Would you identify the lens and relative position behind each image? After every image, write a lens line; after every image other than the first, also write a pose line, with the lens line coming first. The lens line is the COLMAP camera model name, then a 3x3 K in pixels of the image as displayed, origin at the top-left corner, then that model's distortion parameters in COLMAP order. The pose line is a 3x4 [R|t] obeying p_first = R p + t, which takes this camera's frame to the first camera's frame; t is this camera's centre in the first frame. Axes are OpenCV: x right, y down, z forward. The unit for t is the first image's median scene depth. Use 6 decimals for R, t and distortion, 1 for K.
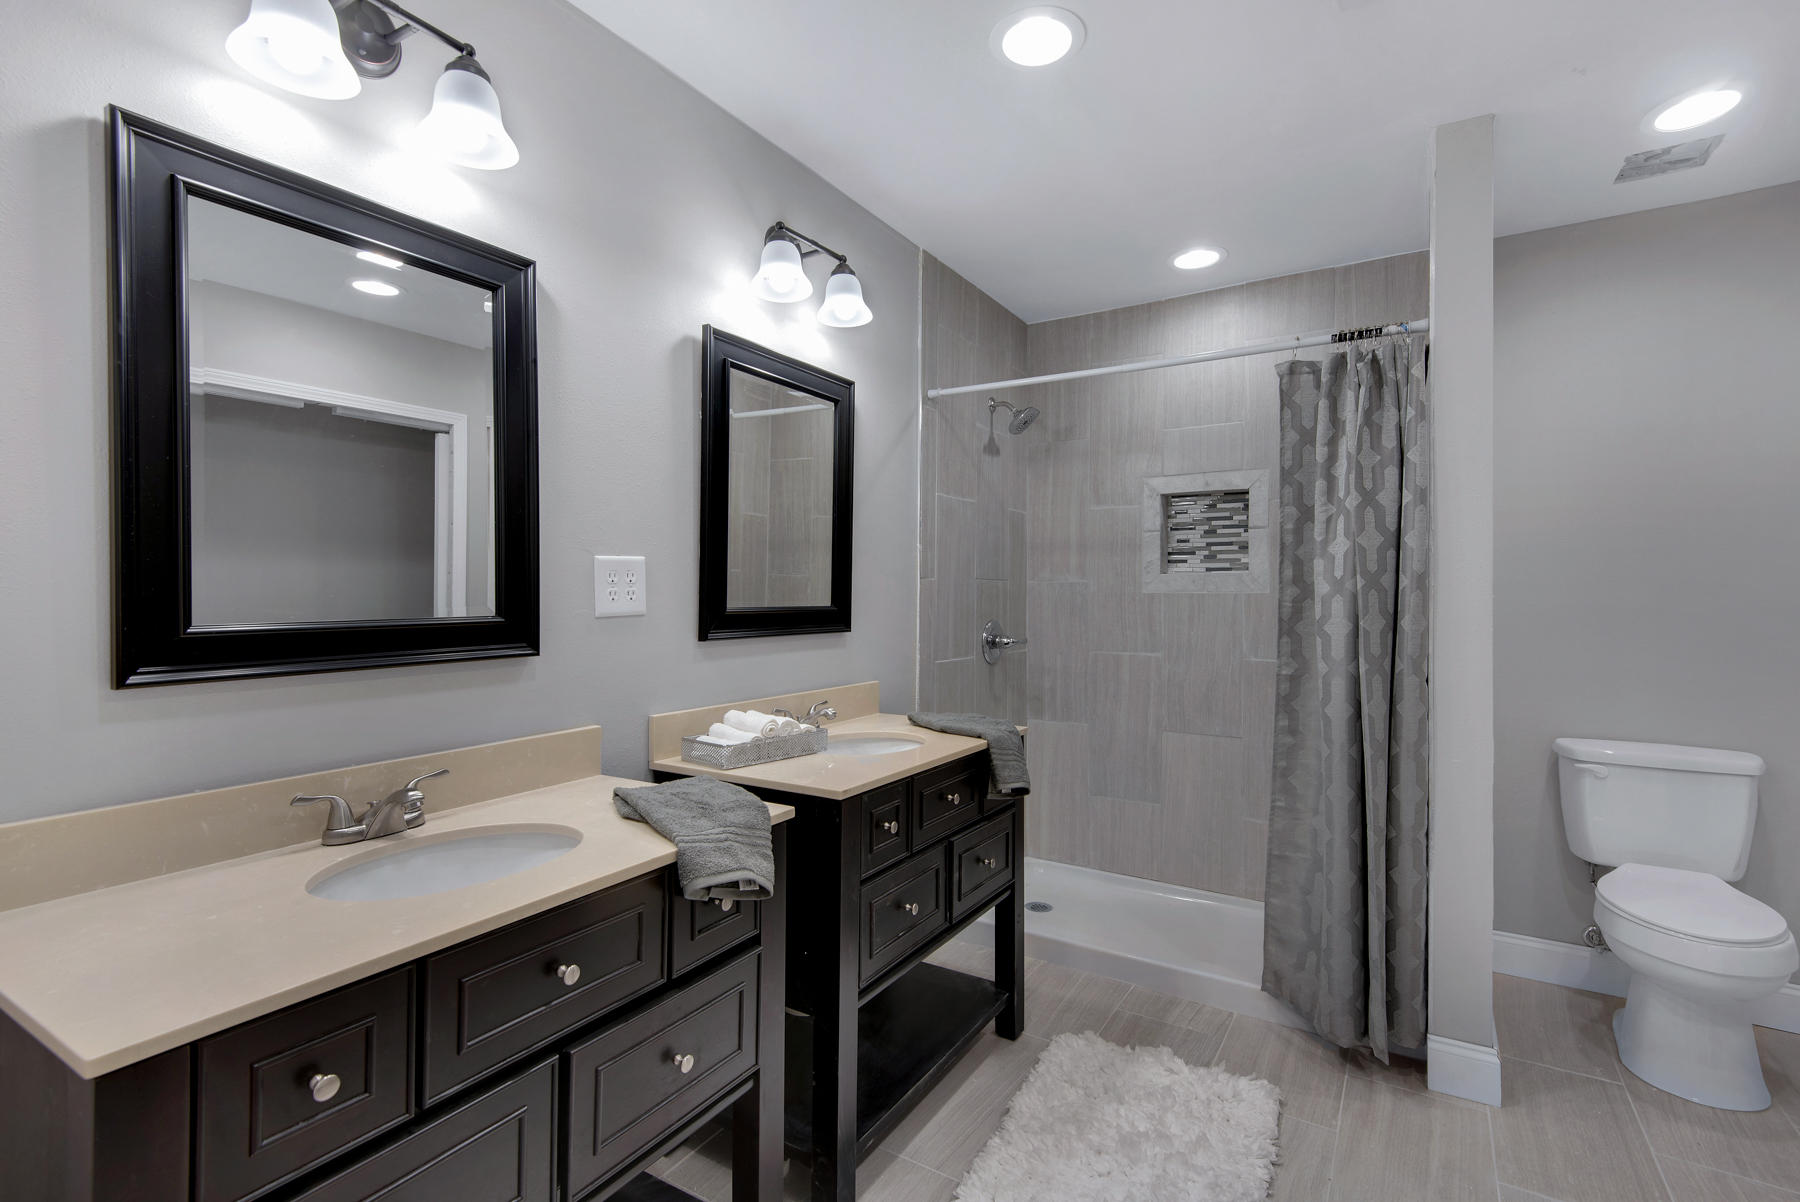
lens RADIAL K [[813.6, 0, 909.5], [0, 813.6, 593.9], [0, 0, 1]] dist [0.037696, -0.021907]
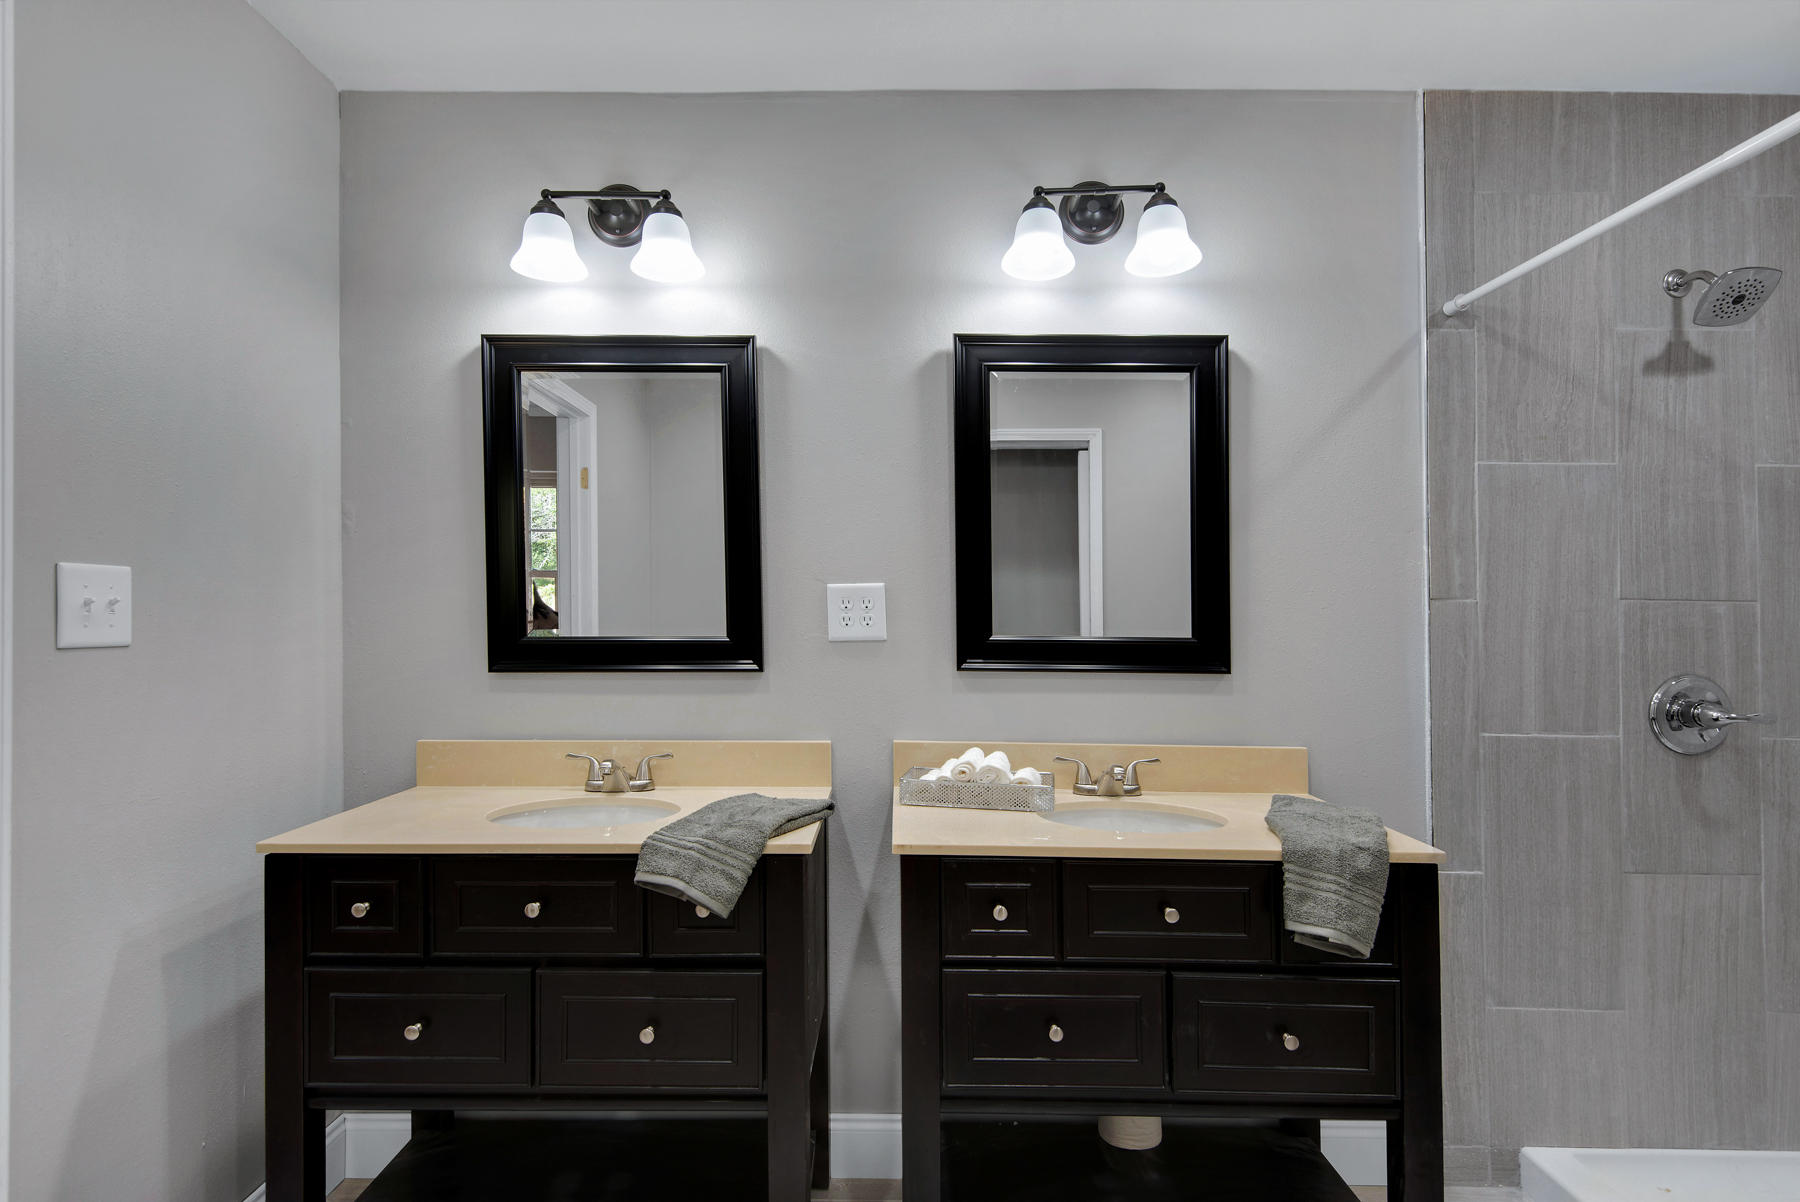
lens RADIAL K [[989.0, 0, 890.7], [0, 989.0, 592.6], [0, 0, 1]] dist [0.034767, -0.030252]
pose [[0.527388, -0.001945, -0.849622, 0.548802], [-0.008501, 0.999935, -0.007566, -0.018622], [0.849582, 0.011213, 0.527338, 0.275552]]
